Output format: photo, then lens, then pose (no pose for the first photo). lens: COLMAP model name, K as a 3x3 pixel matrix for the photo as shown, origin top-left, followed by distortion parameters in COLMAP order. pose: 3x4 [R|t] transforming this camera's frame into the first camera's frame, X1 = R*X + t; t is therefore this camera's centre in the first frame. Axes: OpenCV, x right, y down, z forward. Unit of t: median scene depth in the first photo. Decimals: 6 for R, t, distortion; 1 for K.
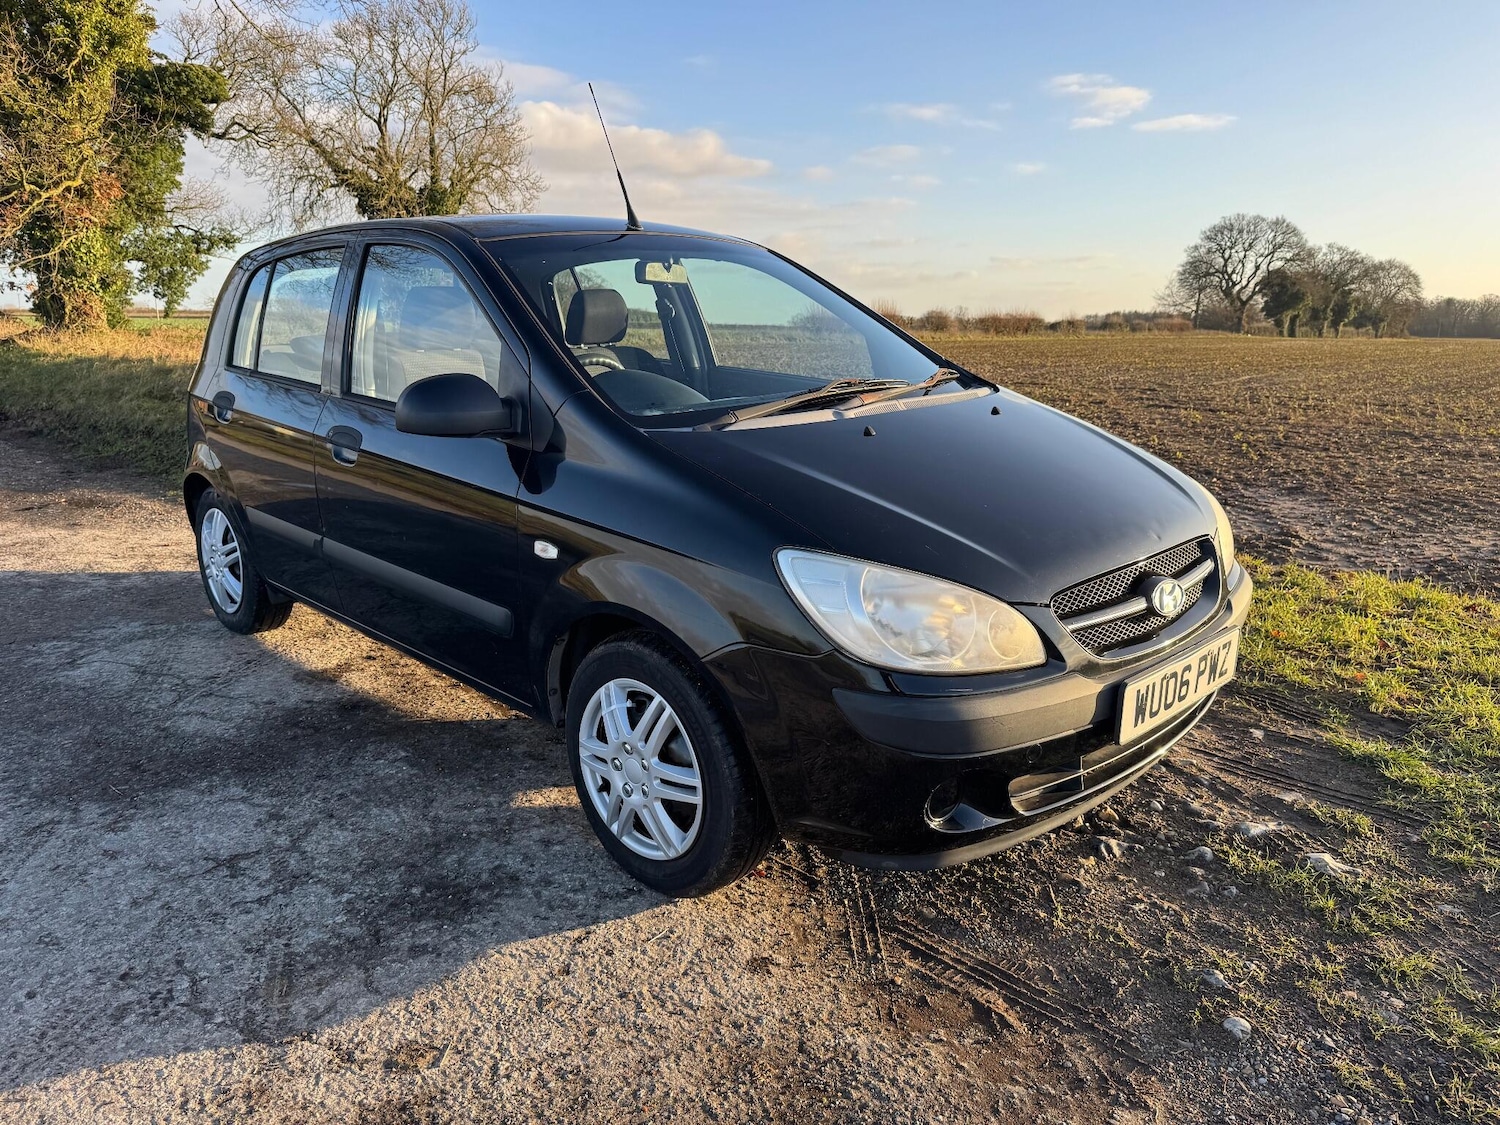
lens RADIAL K [[1060.1, 0, 740.5], [0, 1060.1, 557.5], [0, 0, 1]] dist [0.021907, -0.027342]
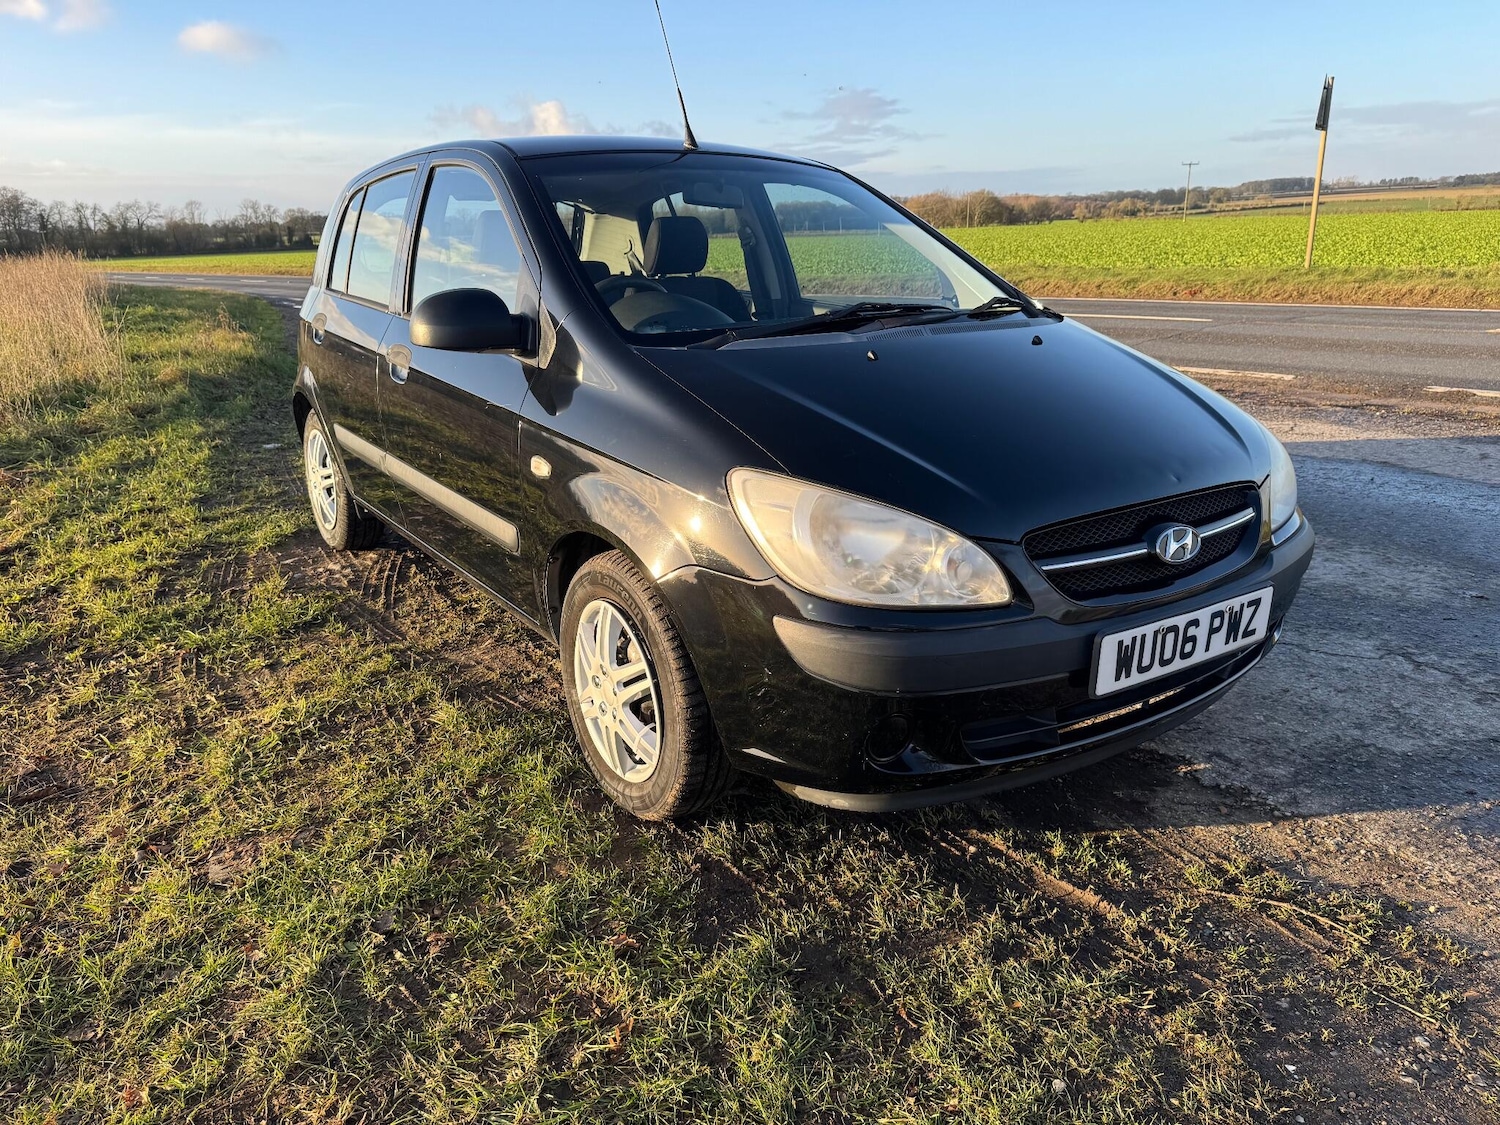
lens RADIAL K [[1060.1, 0, 752.8], [0, 1060.1, 567.5], [0, 0, 1]] dist [0.021907, -0.027342]
pose [[0.986157, 0.055012, -0.156423, 0.109594], [-0.046637, 0.997300, 0.056719, 0.013304], [0.159120, -0.048639, 0.986060, 0.026092]]
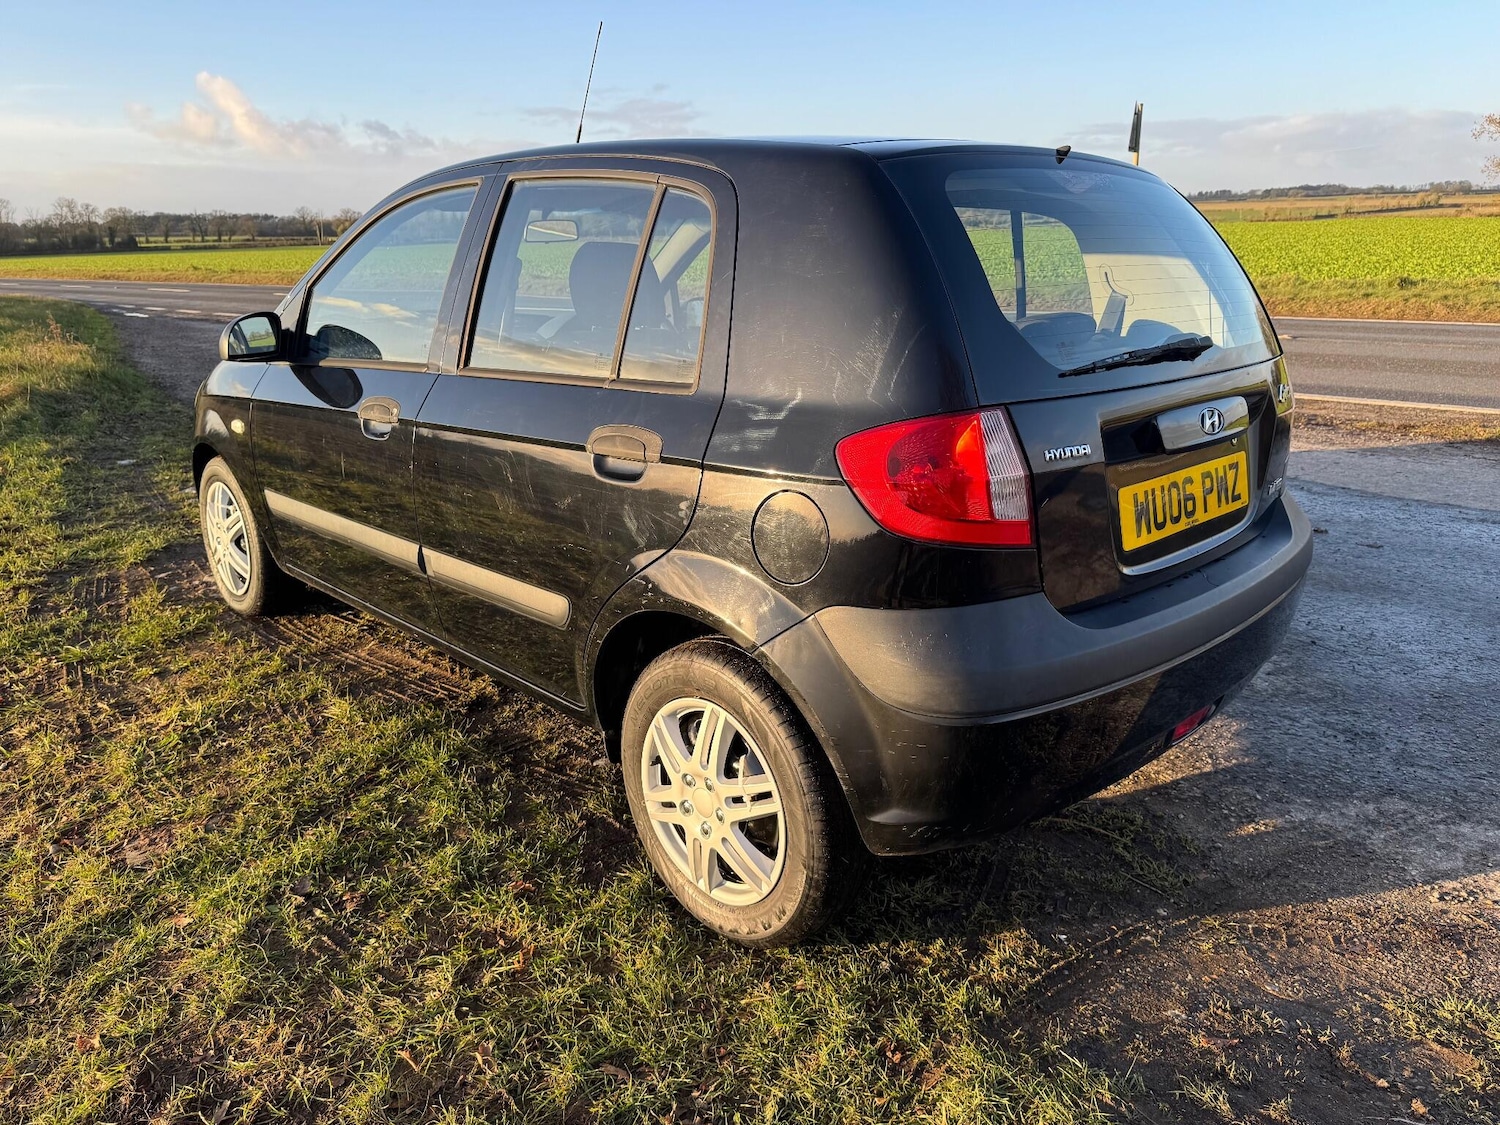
lens RADIAL K [[1060.1, 0, 758.6], [0, 1060.1, 555.7], [0, 0, 1]] dist [0.021907, -0.027342]
pose [[0.999395, 0.021227, -0.027544, 0.122570], [-0.020166, 0.999066, 0.038221, 0.015432], [0.028330, -0.037642, 0.998890, -0.067168]]
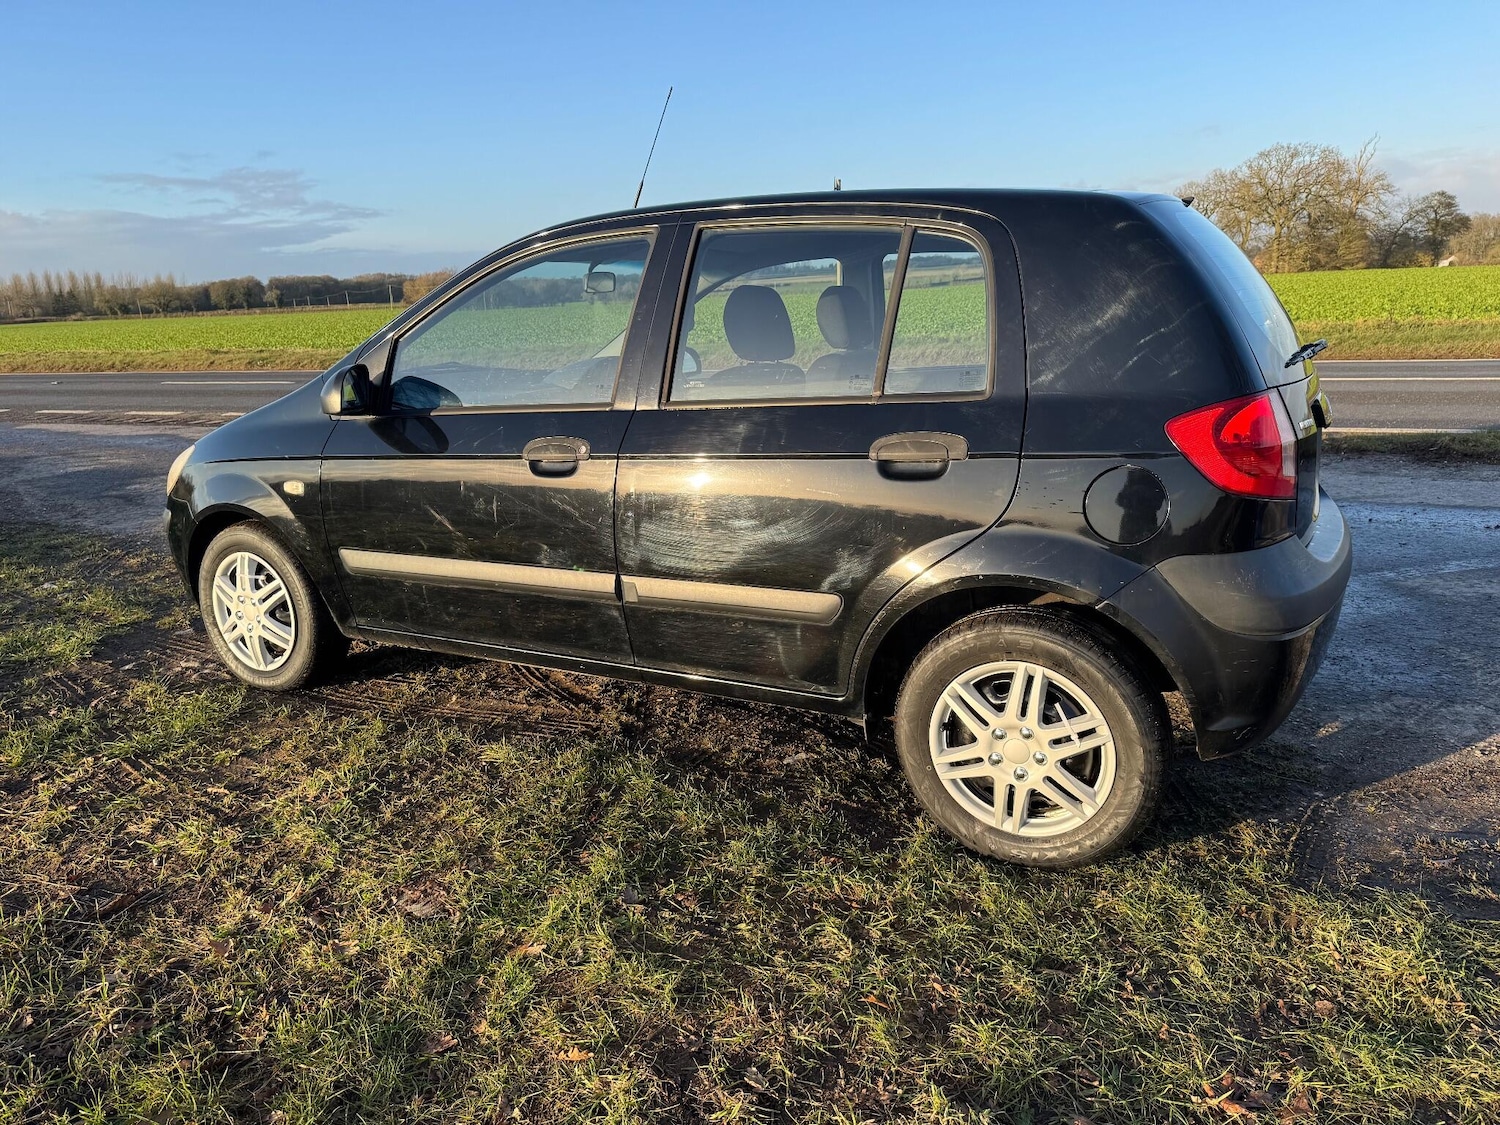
lens RADIAL K [[1060.1, 0, 752.0], [0, 1060.1, 567.2], [0, 0, 1]] dist [0.021907, -0.027342]
pose [[0.963972, -0.069662, 0.256721, -0.214282], [0.073473, 0.997283, -0.005270, 0.045600], [-0.255656, 0.023942, 0.966471, -0.100615]]
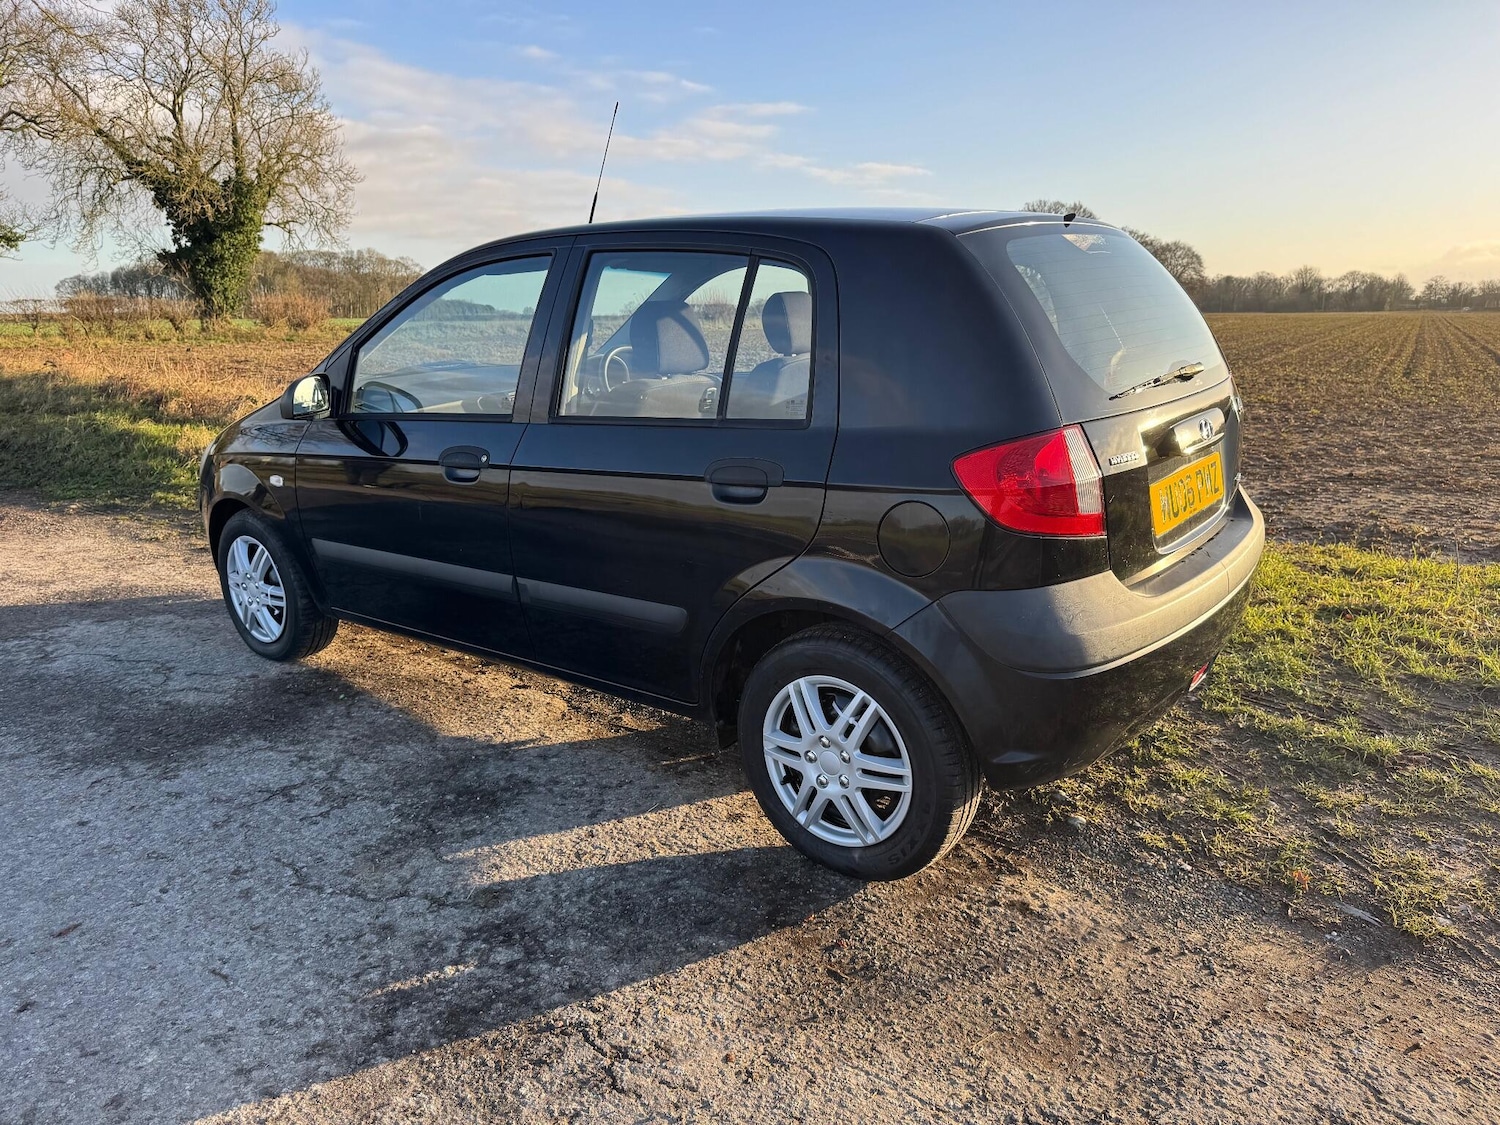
lens RADIAL K [[1060.1, 0, 740.2], [0, 1060.1, 559.1], [0, 0, 1]] dist [0.021907, -0.027342]
pose [[0.987503, -0.056808, 0.147009, -0.082541], [0.055172, 0.998361, 0.015189, 0.021469], [-0.147631, -0.006889, 0.989019, -0.166712]]
